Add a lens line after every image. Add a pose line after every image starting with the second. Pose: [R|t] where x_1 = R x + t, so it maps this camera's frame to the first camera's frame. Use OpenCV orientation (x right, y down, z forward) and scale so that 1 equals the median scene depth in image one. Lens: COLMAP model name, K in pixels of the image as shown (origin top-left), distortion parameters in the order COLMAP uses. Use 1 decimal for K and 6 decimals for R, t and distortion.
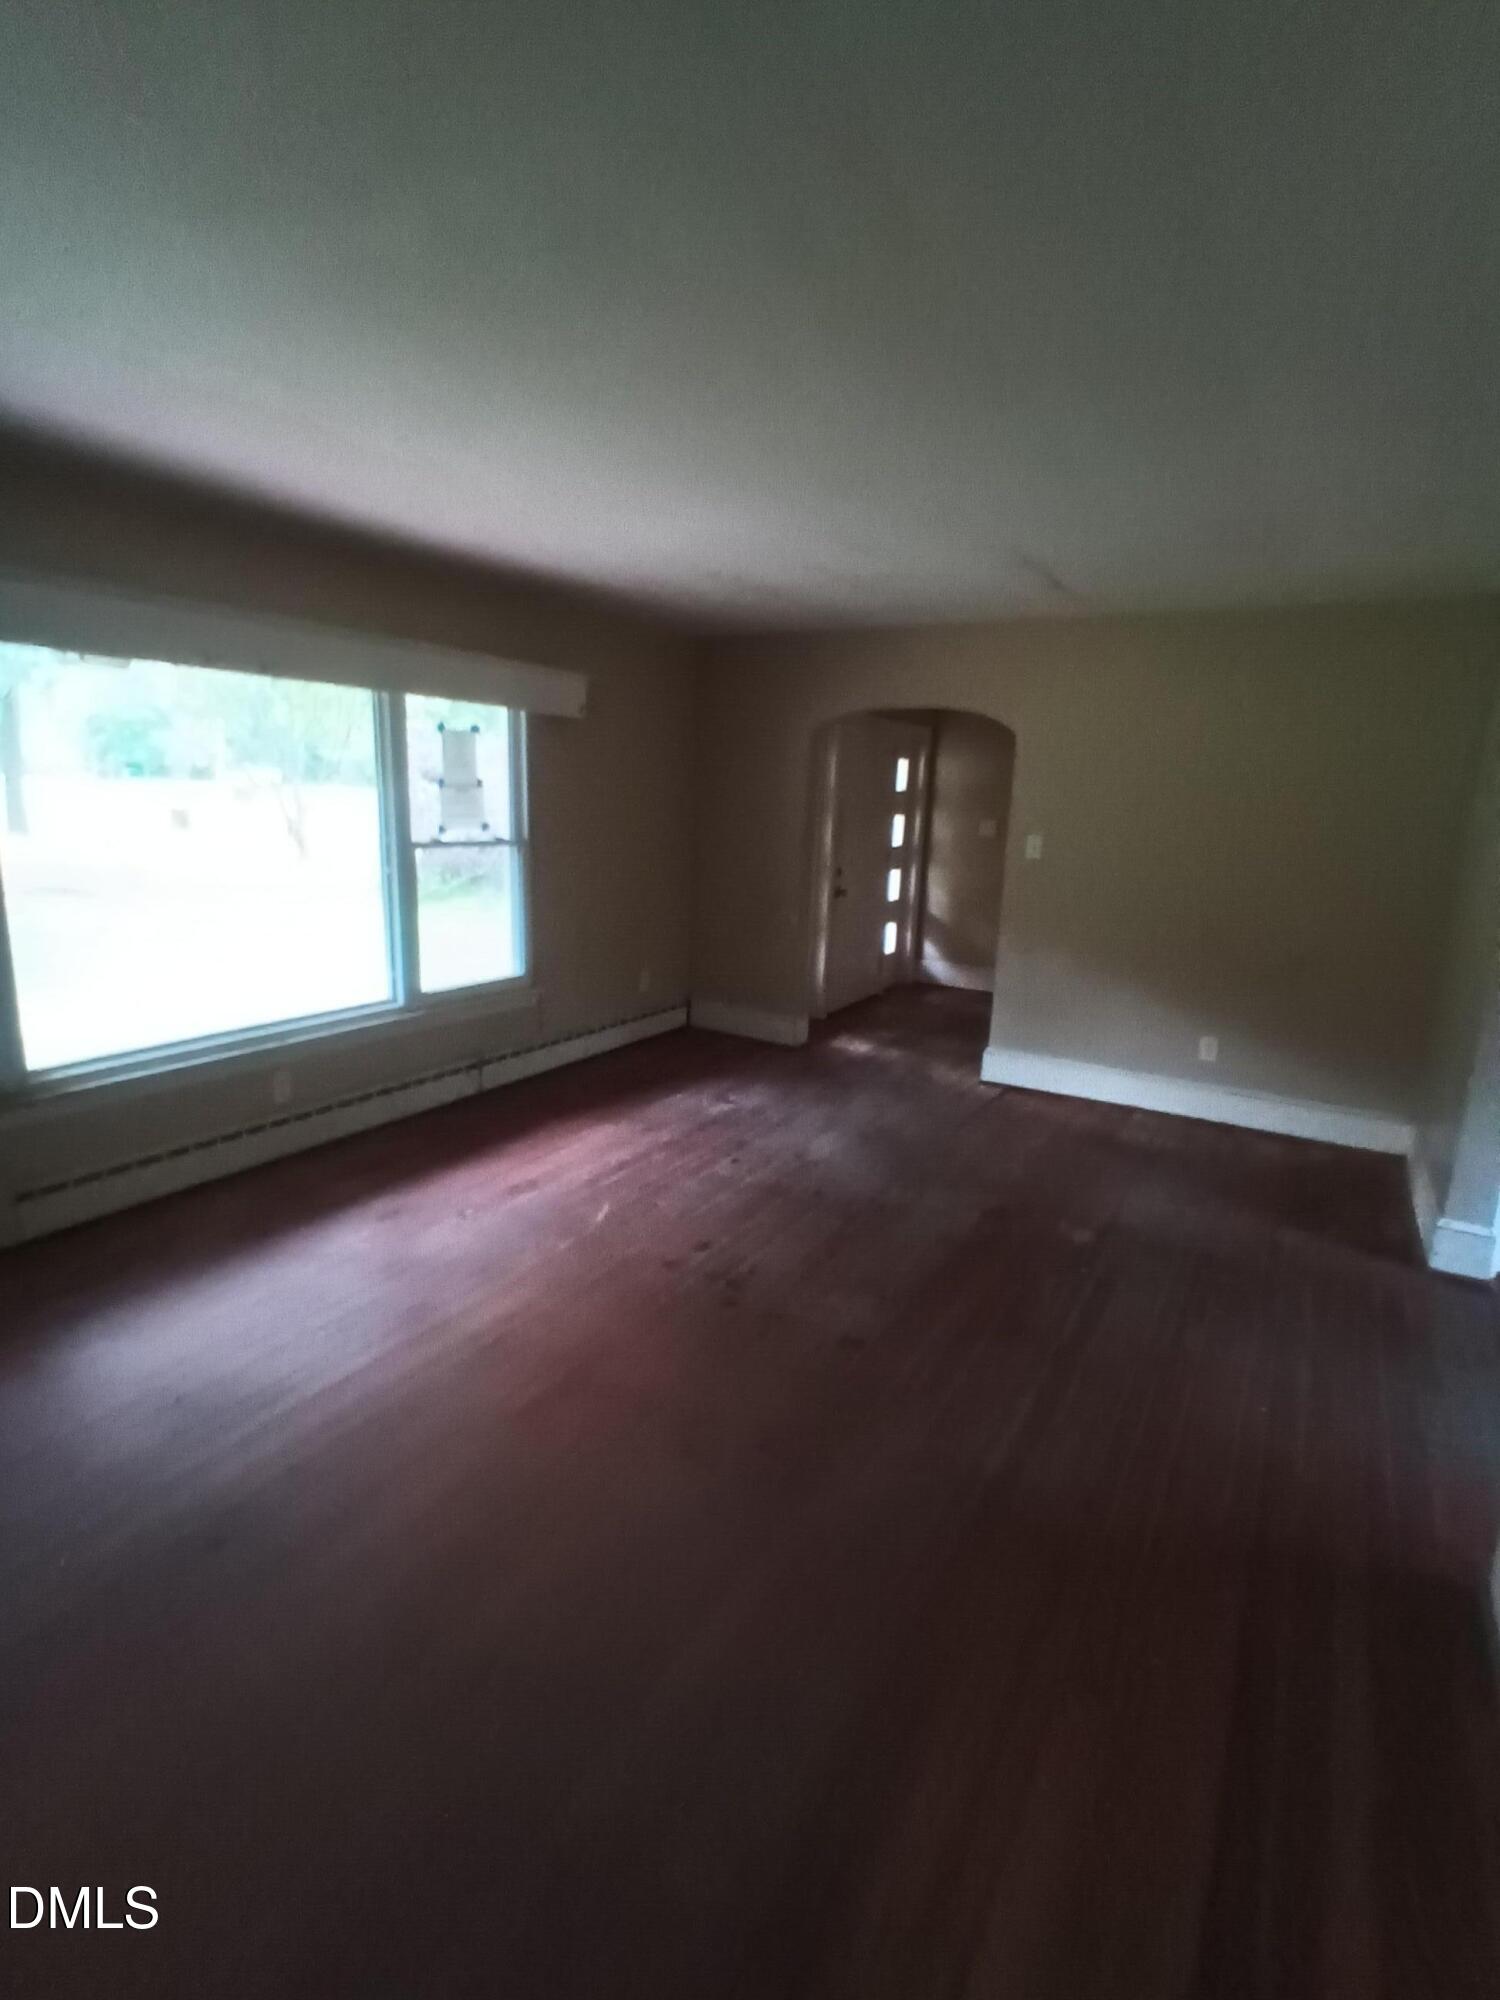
lens RADIAL K [[968.4, 0, 748.2], [0, 968.4, 1003.8], [0, 0, 1]] dist [-0.000288, -0.000036]
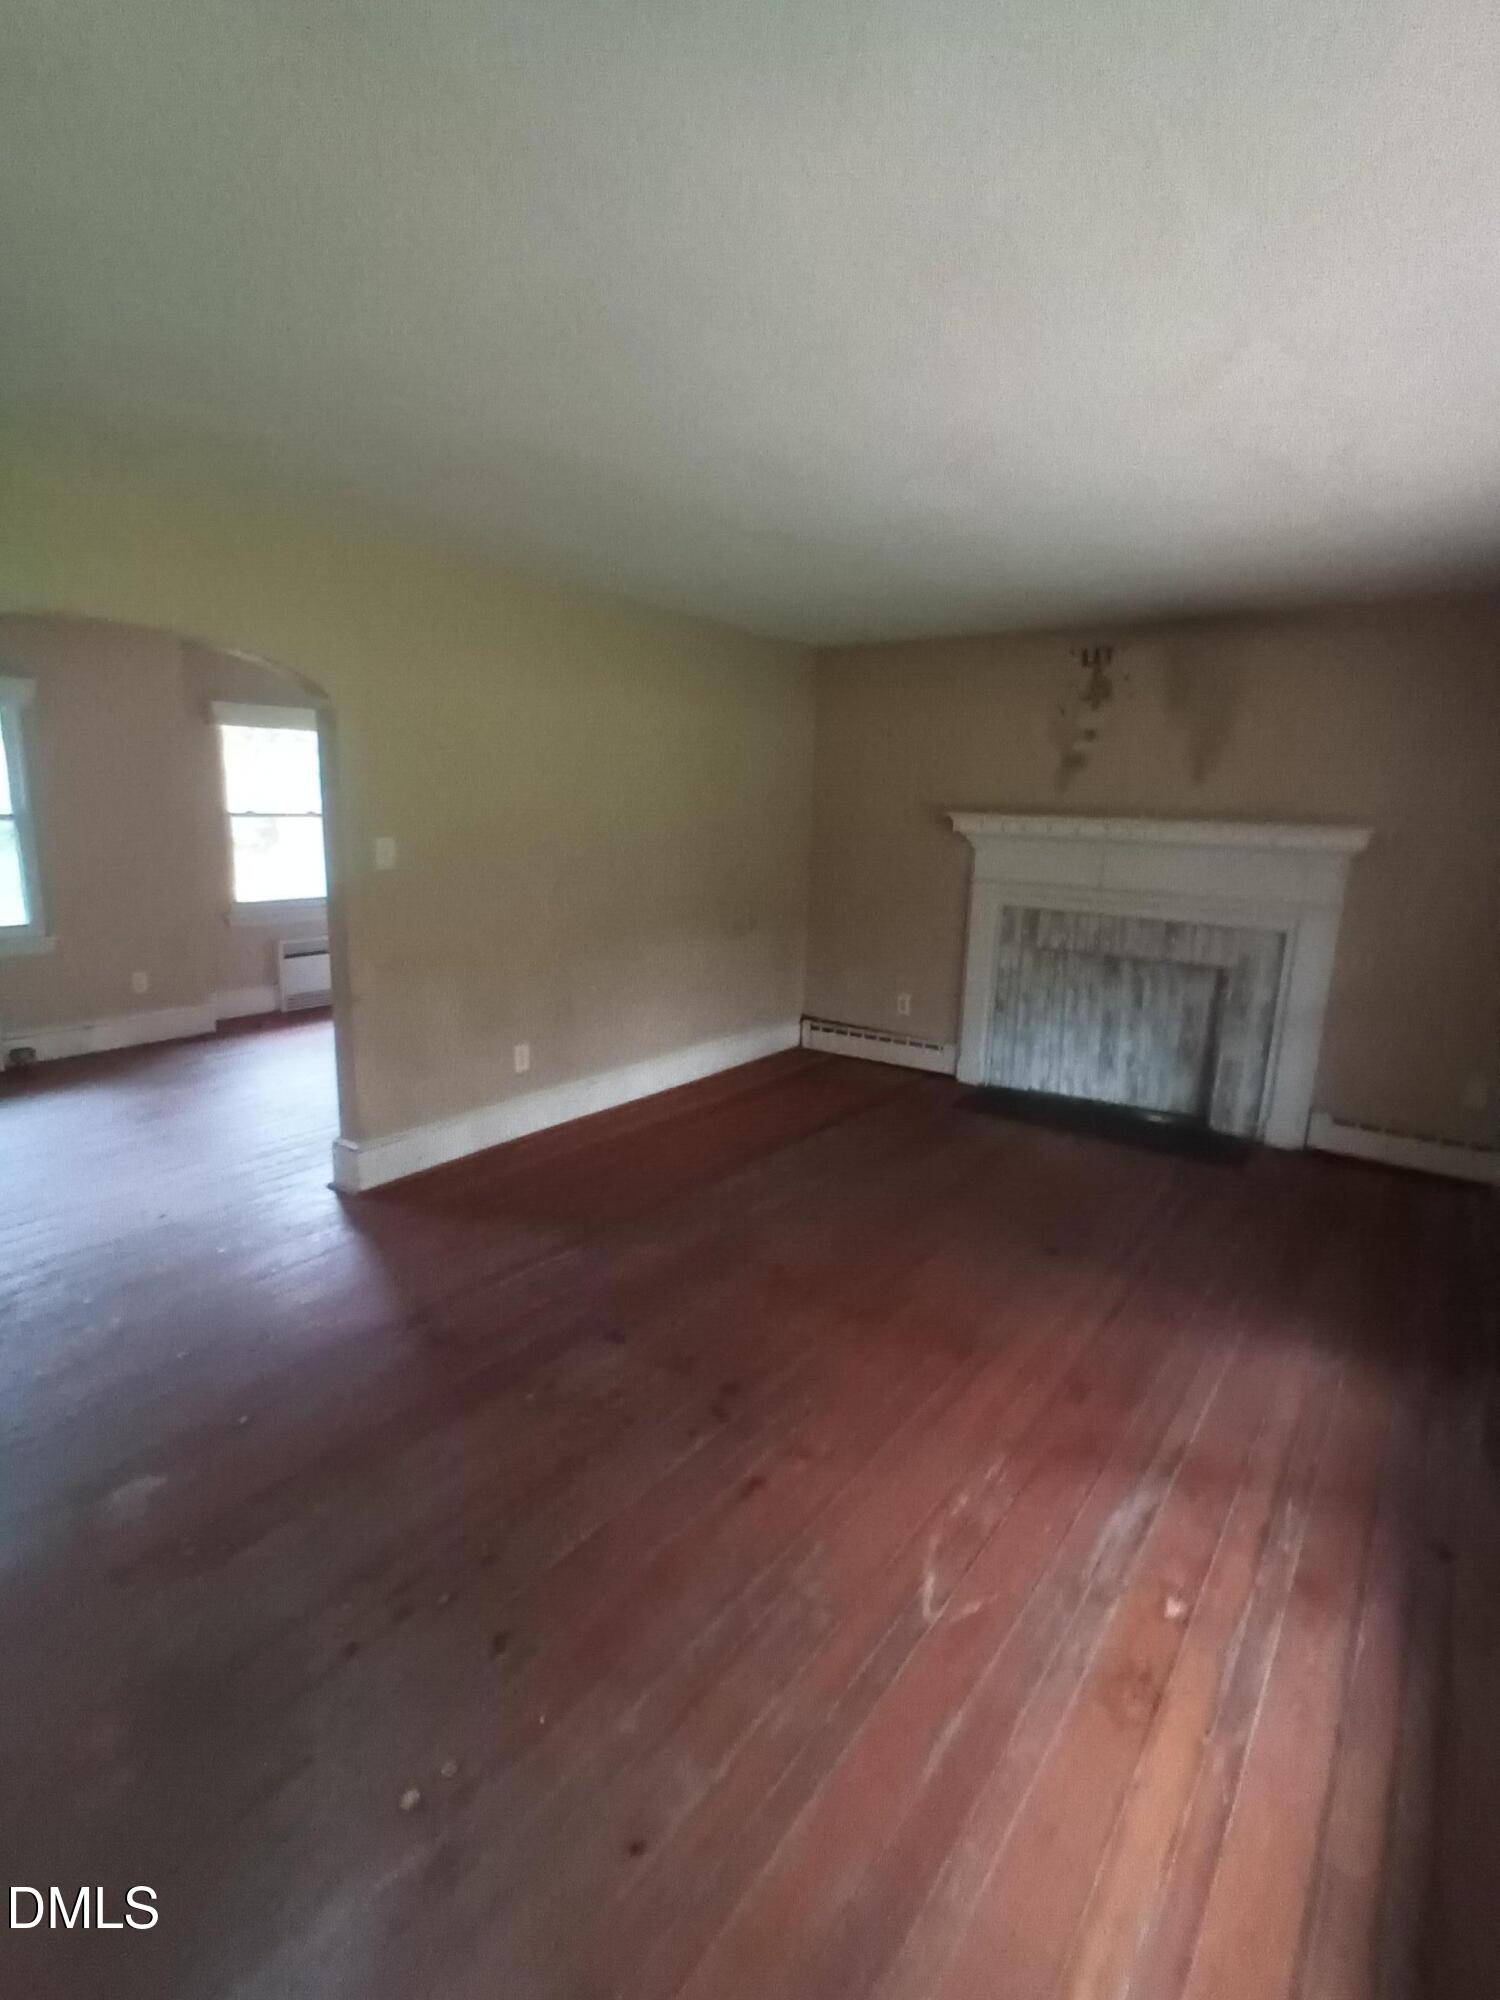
lens RADIAL K [[968.4, 0, 746.8], [0, 968.4, 1000.3], [0, 0, 1]] dist [-0.000288, -0.000036]
pose [[-0.994181, -0.072021, 0.080101, -0.064945], [-0.033302, 0.912690, 0.407293, -0.298823], [-0.102441, 0.402256, -0.909778, 1.337345]]
